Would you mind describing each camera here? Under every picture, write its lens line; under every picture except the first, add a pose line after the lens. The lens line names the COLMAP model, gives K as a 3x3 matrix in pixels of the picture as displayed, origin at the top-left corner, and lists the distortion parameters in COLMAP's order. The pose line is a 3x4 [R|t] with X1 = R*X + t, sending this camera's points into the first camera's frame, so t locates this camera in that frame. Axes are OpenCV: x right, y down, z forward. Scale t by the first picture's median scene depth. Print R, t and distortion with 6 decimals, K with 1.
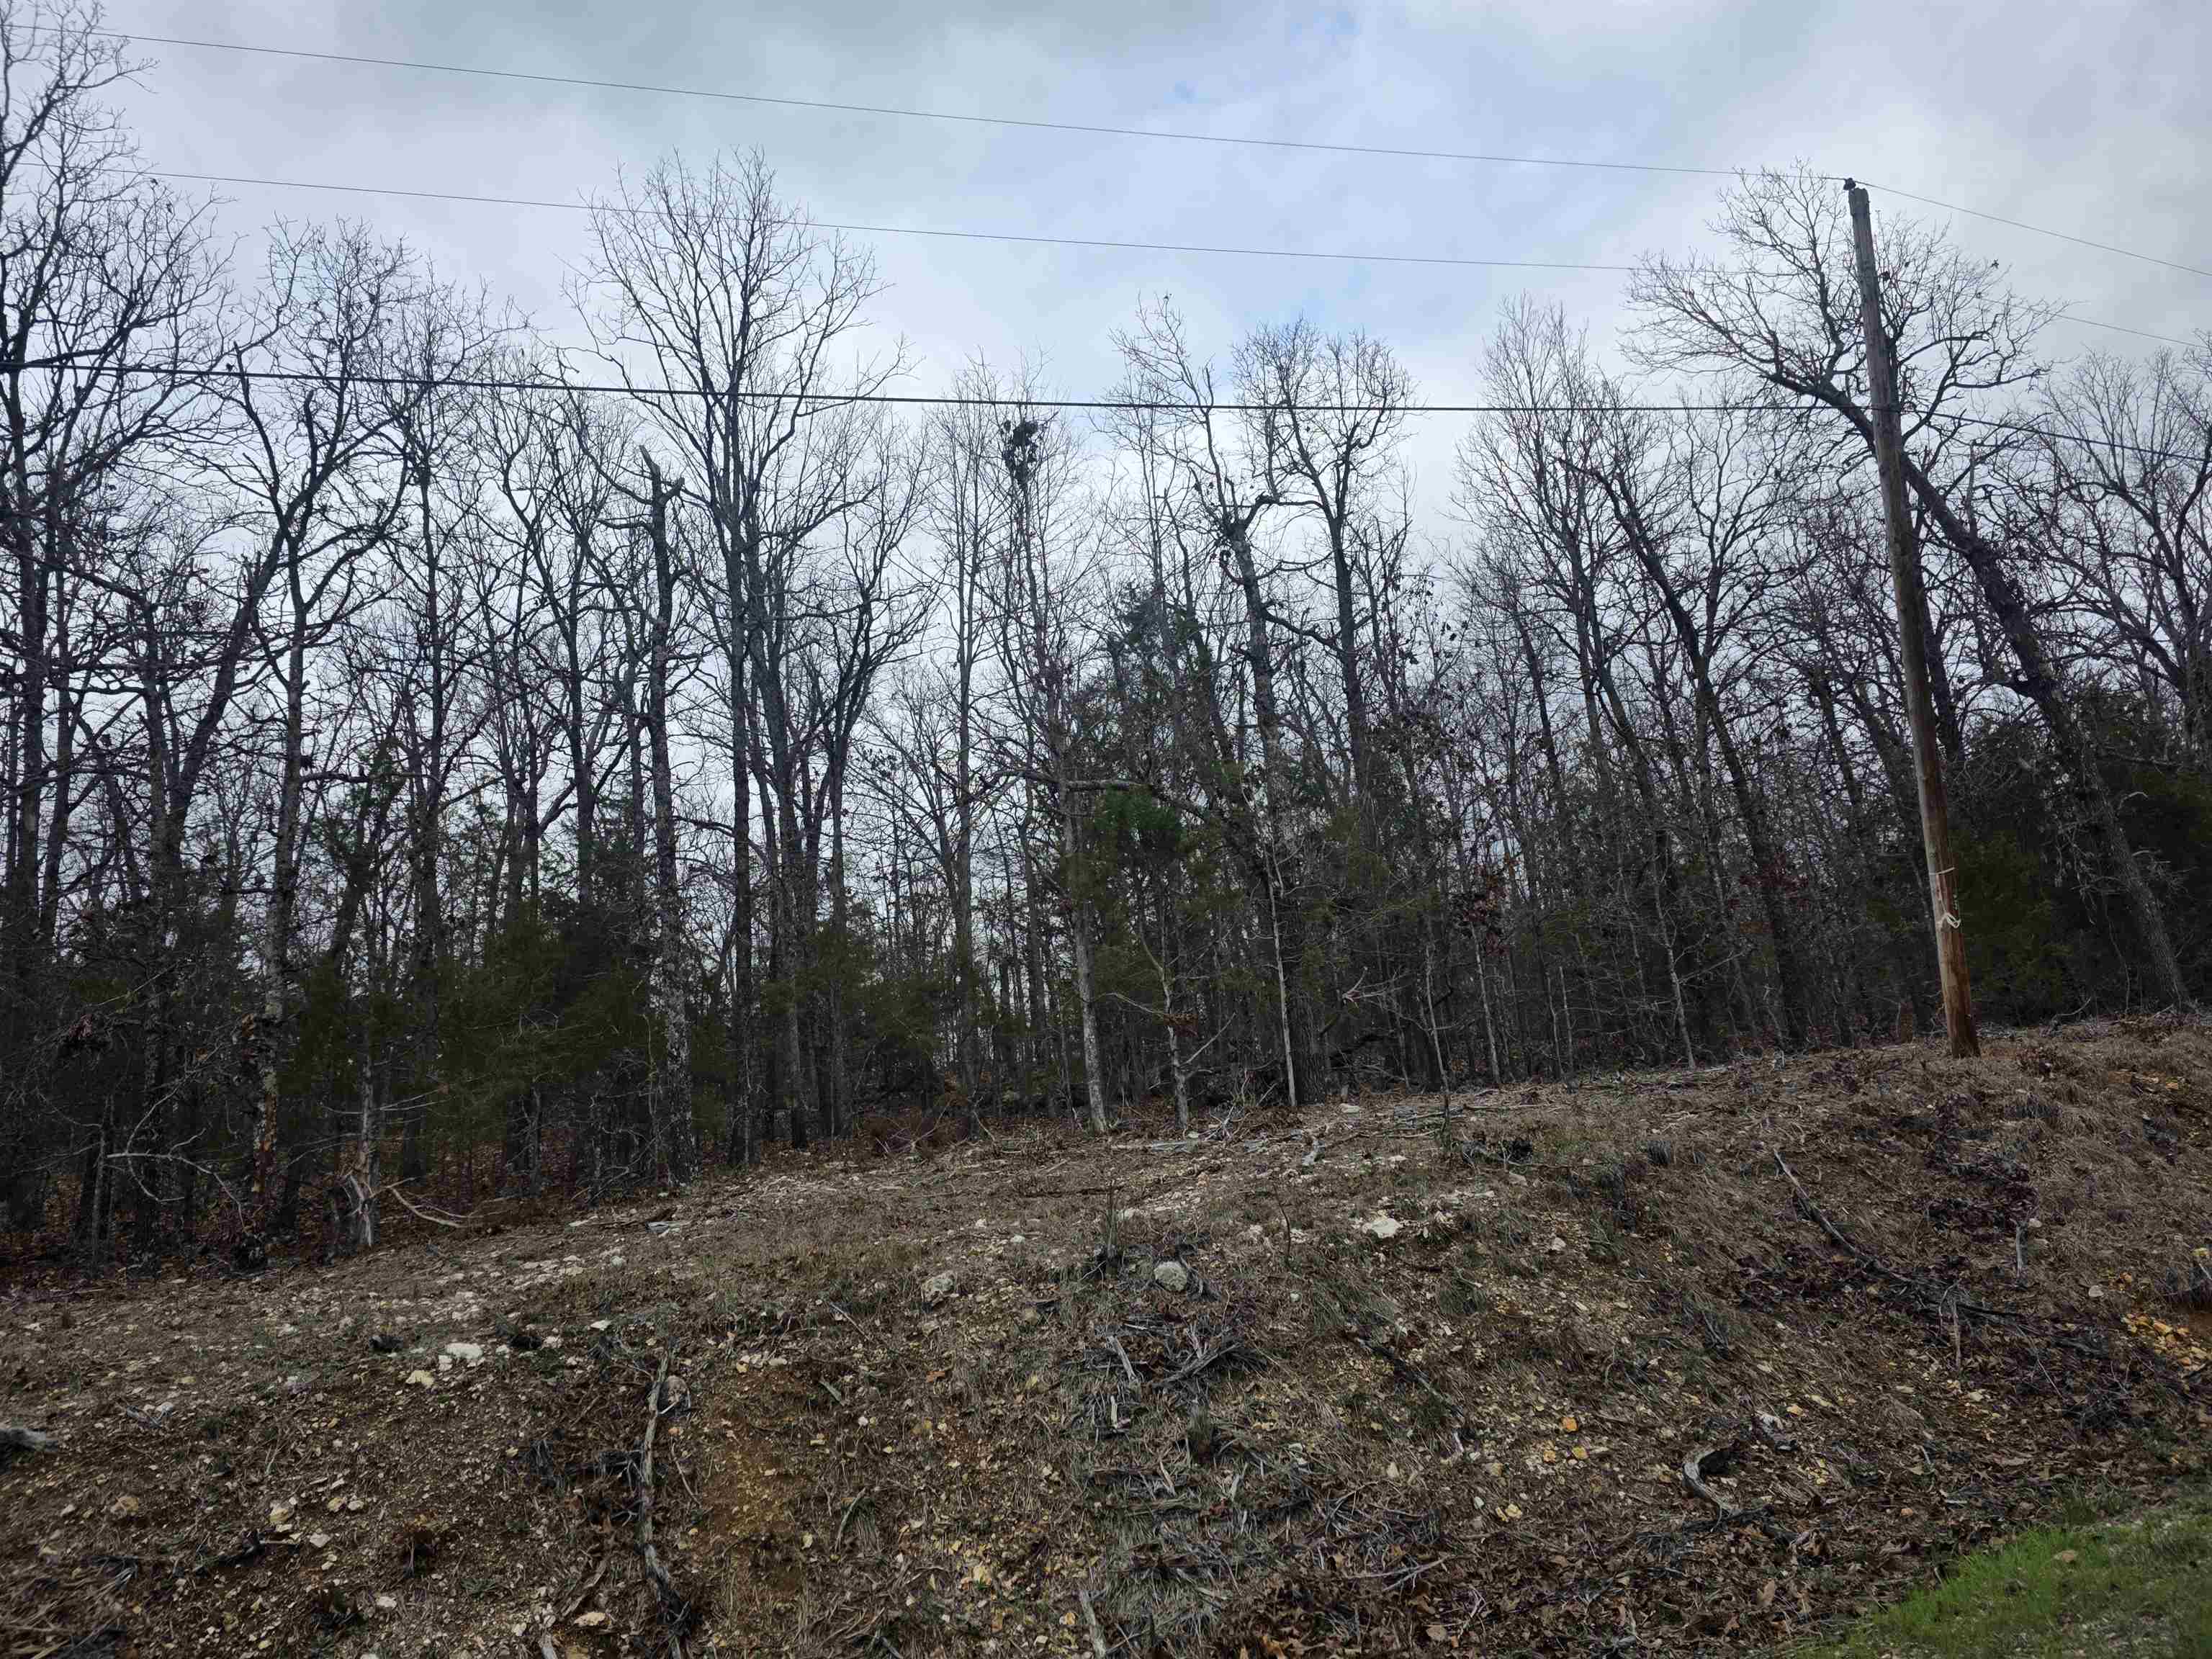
lens RADIAL K [[1483.0, 0, 1090.2], [0, 1483.0, 800.9], [0, 0, 1]] dist [0.075499, -0.067881]
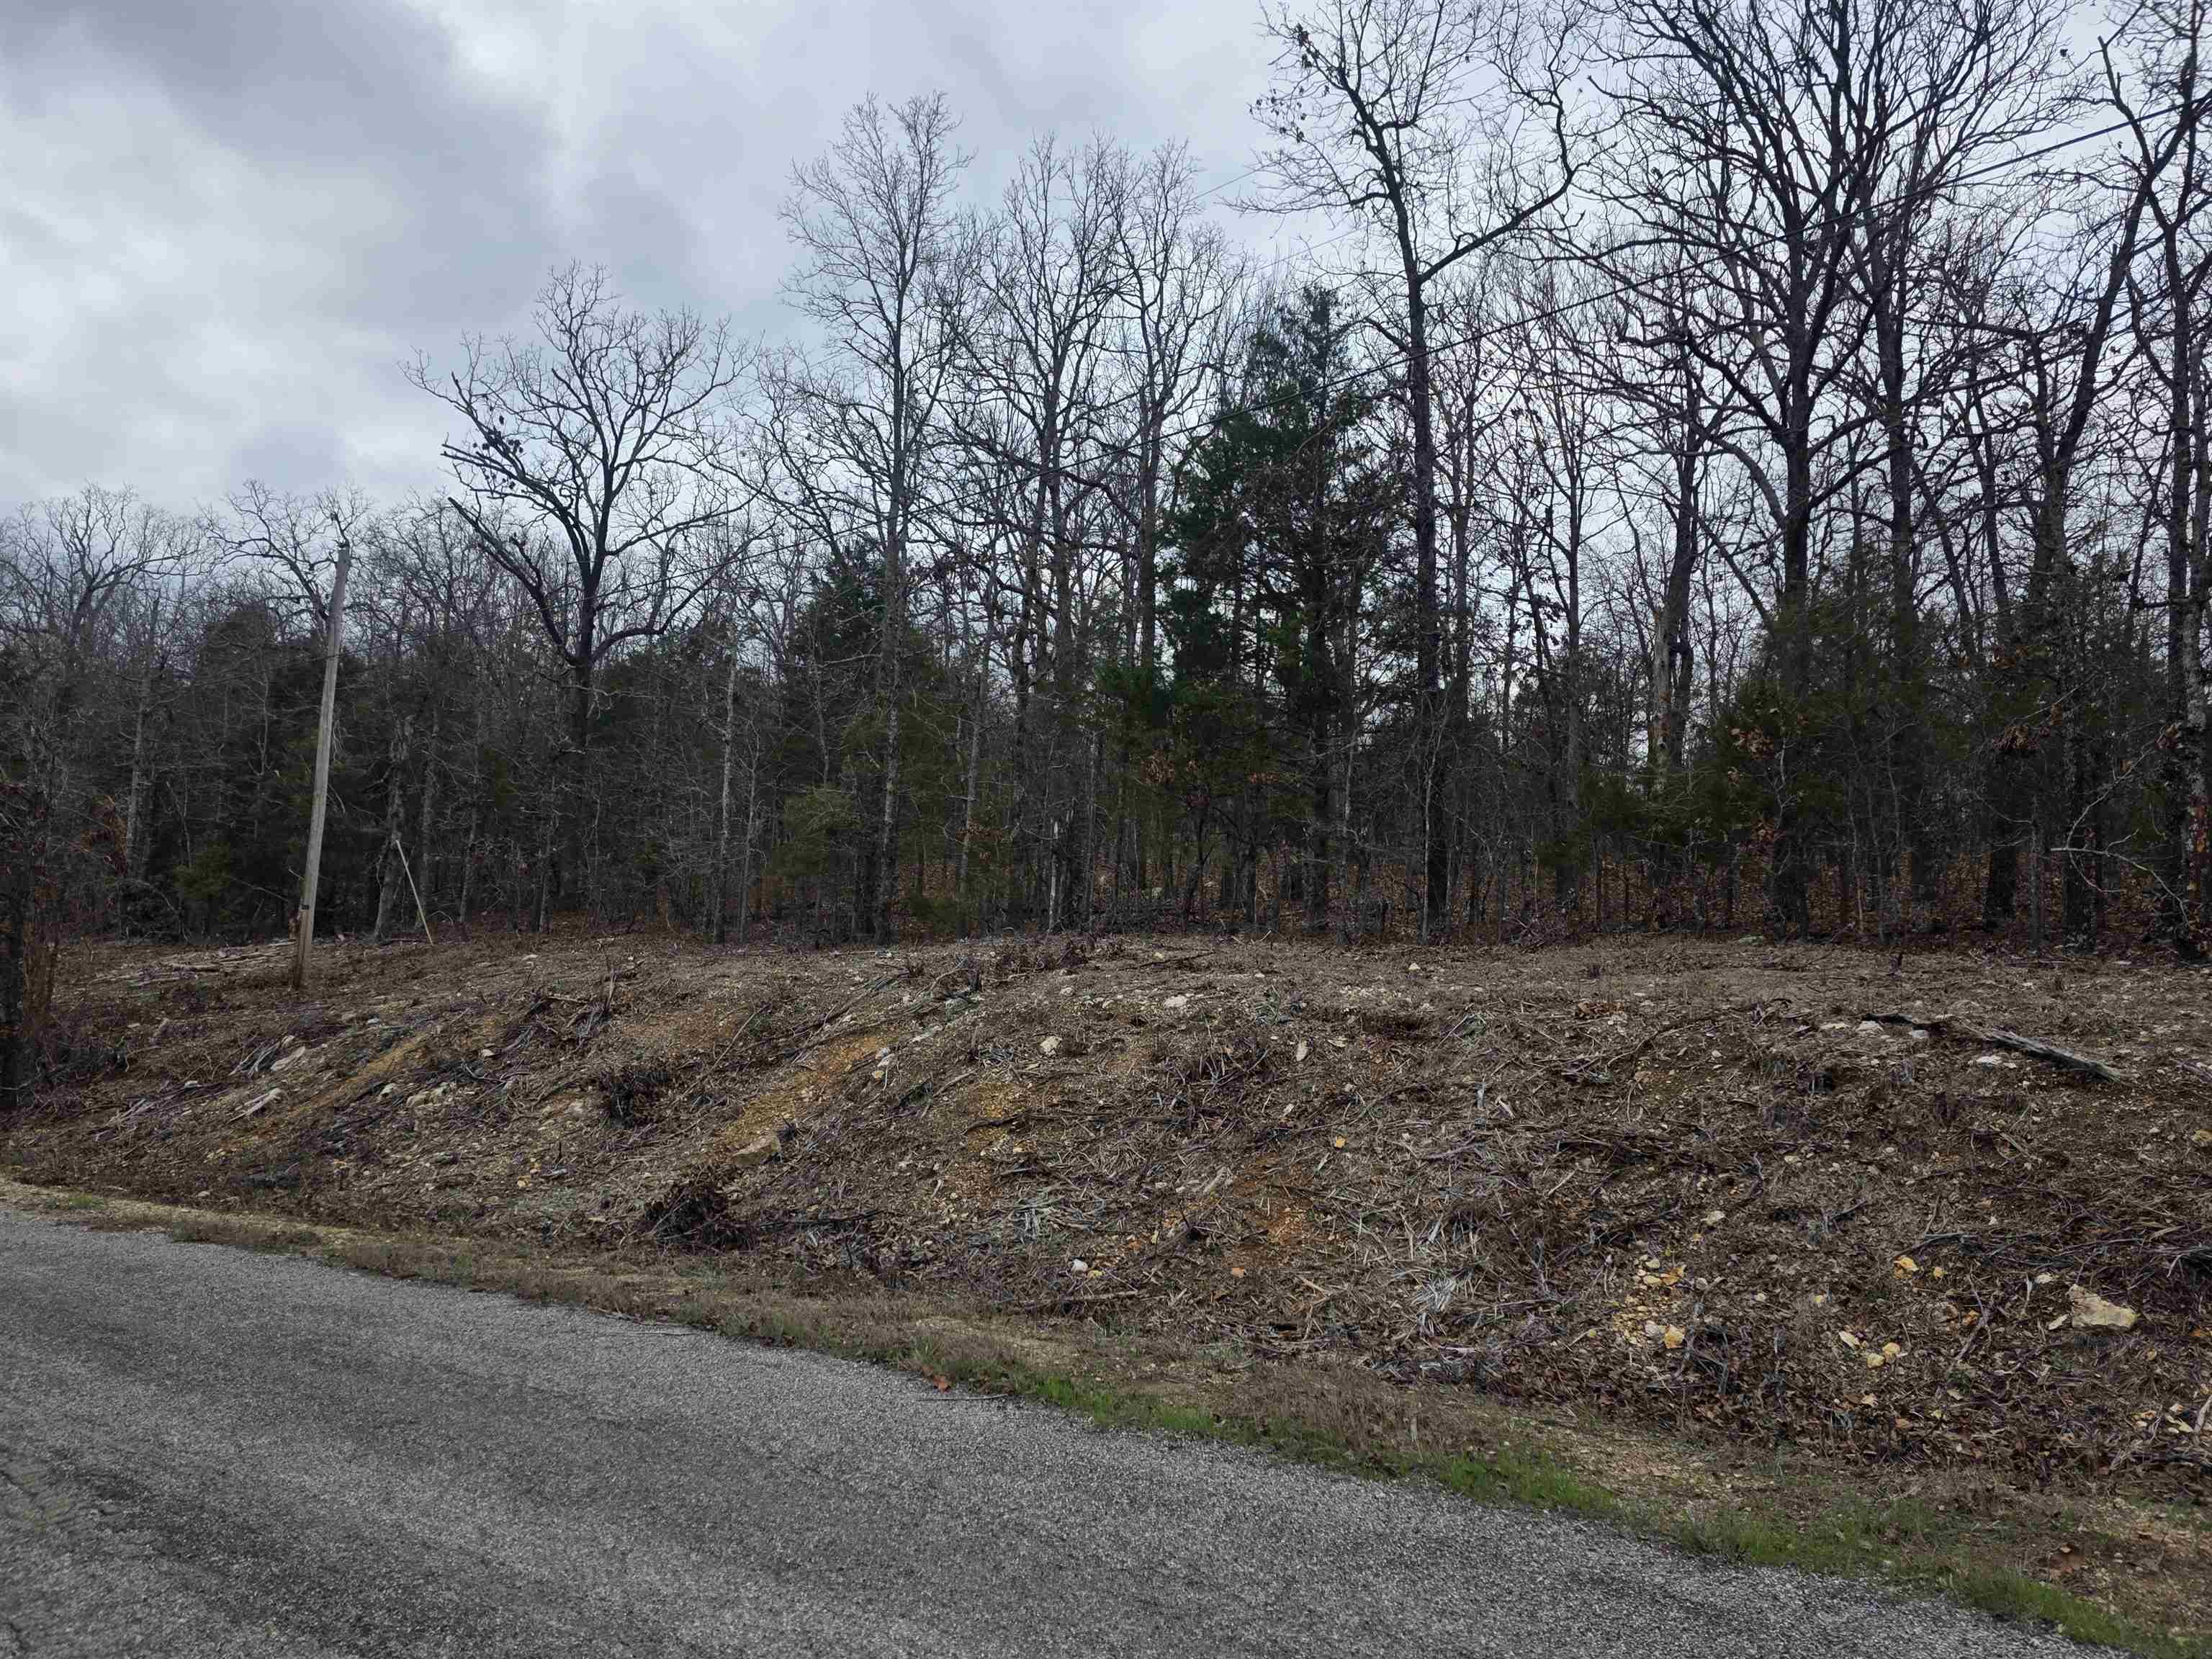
lens RADIAL K [[1476.2, 0, 1097.4], [0, 1476.2, 838.8], [0, 0, 1]] dist [0.075290, -0.067042]
pose [[0.488552, 0.048035, -0.871211, -0.011304], [0.150706, 0.978831, 0.138481, -0.036388], [0.859421, -0.198952, 0.470971, -0.142913]]
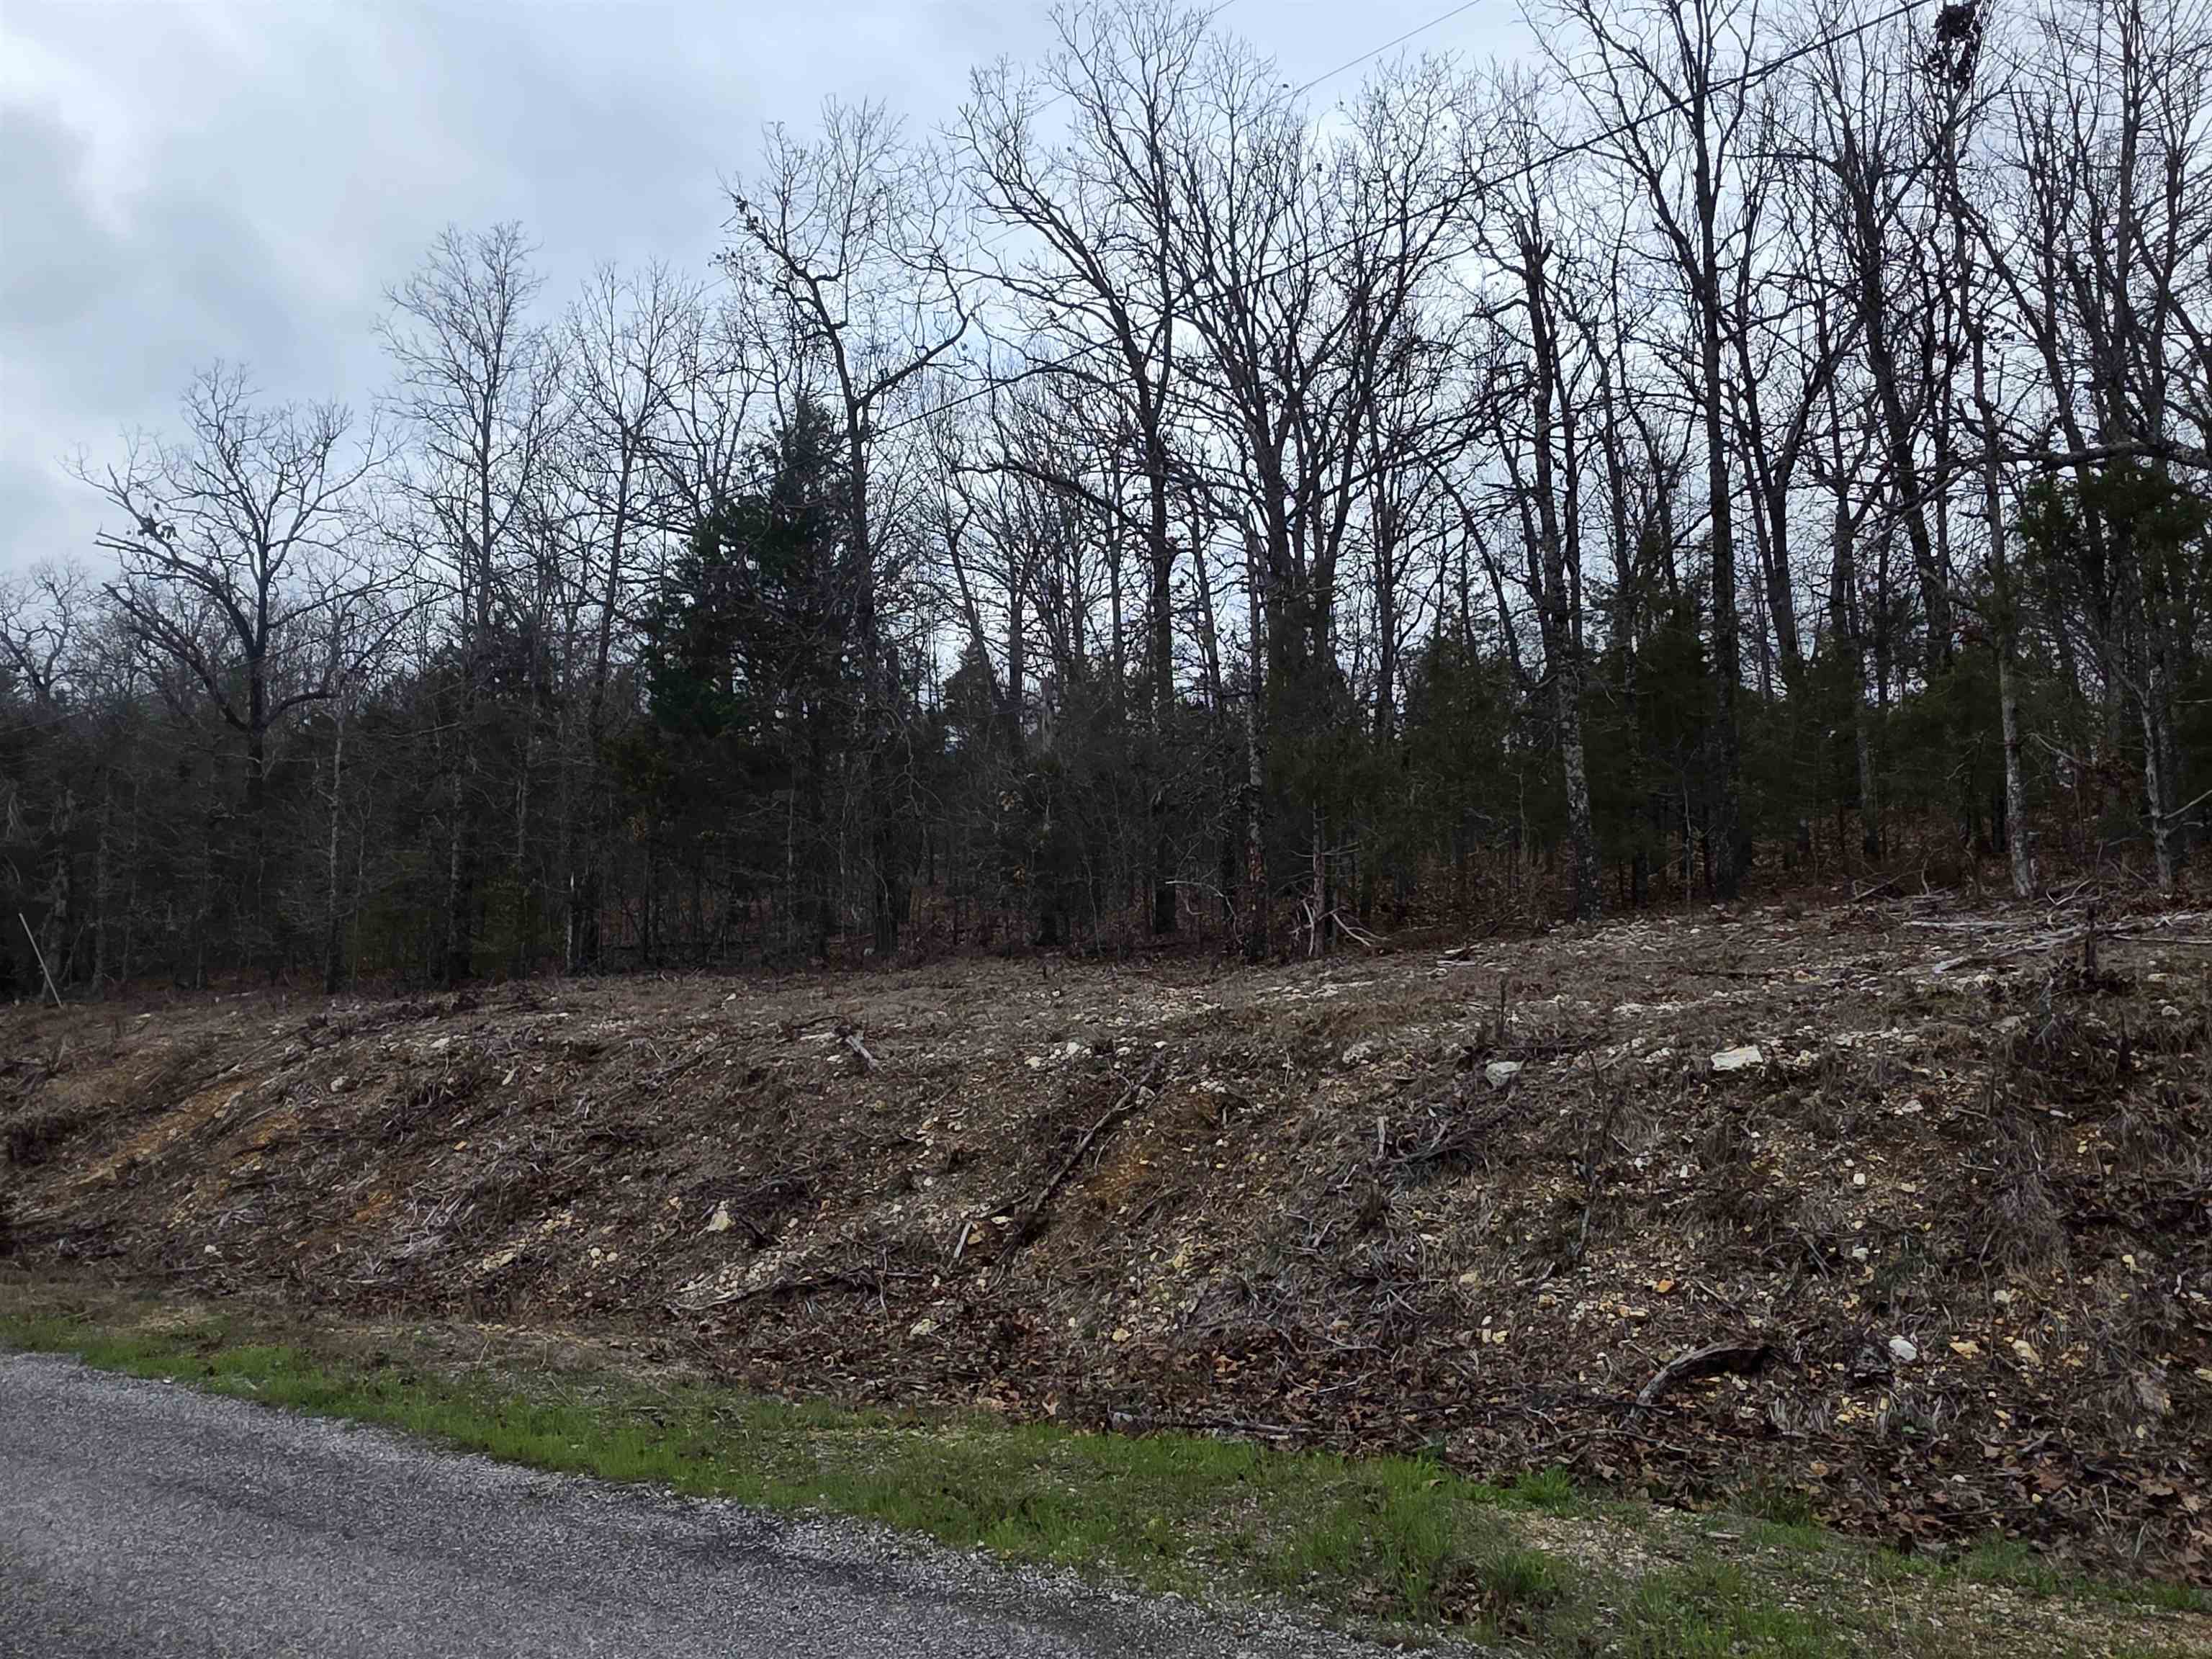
lens RADIAL K [[1501.1, 0, 1103.5], [0, 1501.1, 797.8], [0, 0, 1]] dist [0.011142, -0.009967]
pose [[0.557049, -0.001119, -0.830479, 0.531203], [0.183695, 0.975395, 0.121901, -0.038711], [0.809909, -0.220460, 0.543549, 0.156339]]
